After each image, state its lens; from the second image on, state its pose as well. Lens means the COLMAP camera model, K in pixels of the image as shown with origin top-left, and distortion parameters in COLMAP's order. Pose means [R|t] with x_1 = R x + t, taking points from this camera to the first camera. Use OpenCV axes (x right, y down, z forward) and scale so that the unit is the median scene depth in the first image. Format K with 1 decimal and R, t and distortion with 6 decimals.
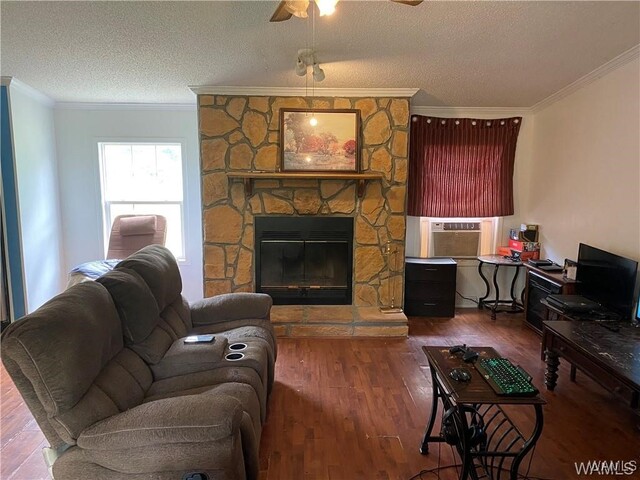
lens RADIAL K [[490.9, 0, 320.0], [0, 490.9, 240.0], [0, 0, 1]] dist [0.087186, -0.141243]
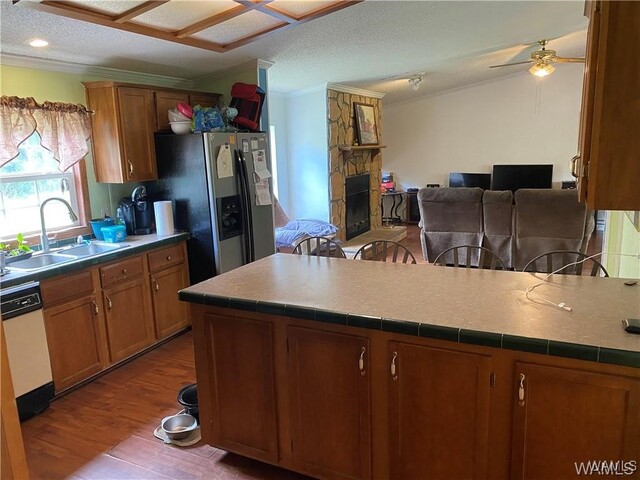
lens RADIAL K [[490.9, 0, 320.0], [0, 490.9, 240.0], [0, 0, 1]] dist [0.087186, -0.141243]
pose [[0.476511, -0.190734, 0.858230, -1.413428], [0.169360, 0.977814, 0.123277, -0.061027], [-0.862702, 0.086607, 0.498242, 0.375499]]
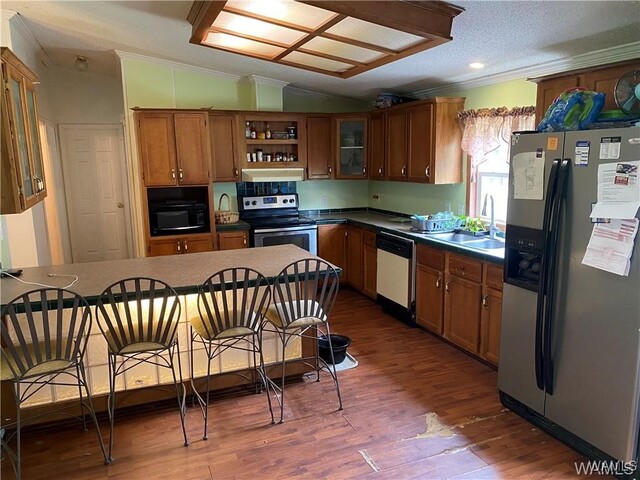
lens RADIAL K [[490.9, 0, 320.0], [0, 490.9, 240.0], [0, 0, 1]] dist [0.087186, -0.141243]
pose [[0.340543, 0.146047, -0.928817, -0.301517], [-0.121643, 0.986404, 0.110502, -0.076779], [0.932327, 0.075353, 0.353678, 0.500837]]
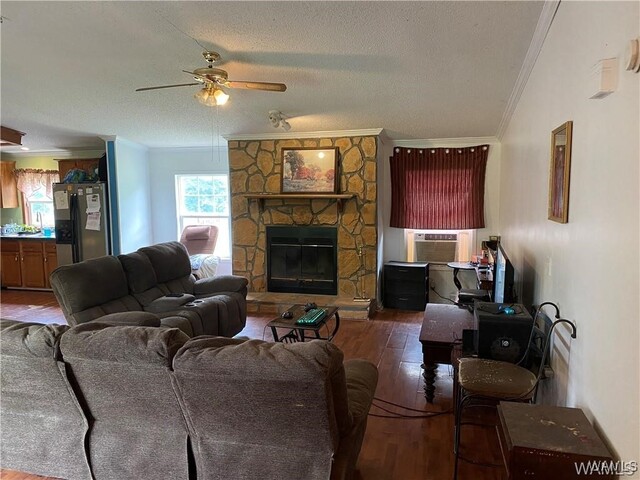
lens RADIAL K [[490.9, 0, 320.0], [0, 490.9, 240.0], [0, 0, 1]] dist [0.087186, -0.141243]
pose [[0.953808, 0.015962, -0.299991, 0.421136], [-0.028174, 0.998939, -0.036426, 0.035935], [0.299092, 0.043195, 0.953246, -0.257670]]
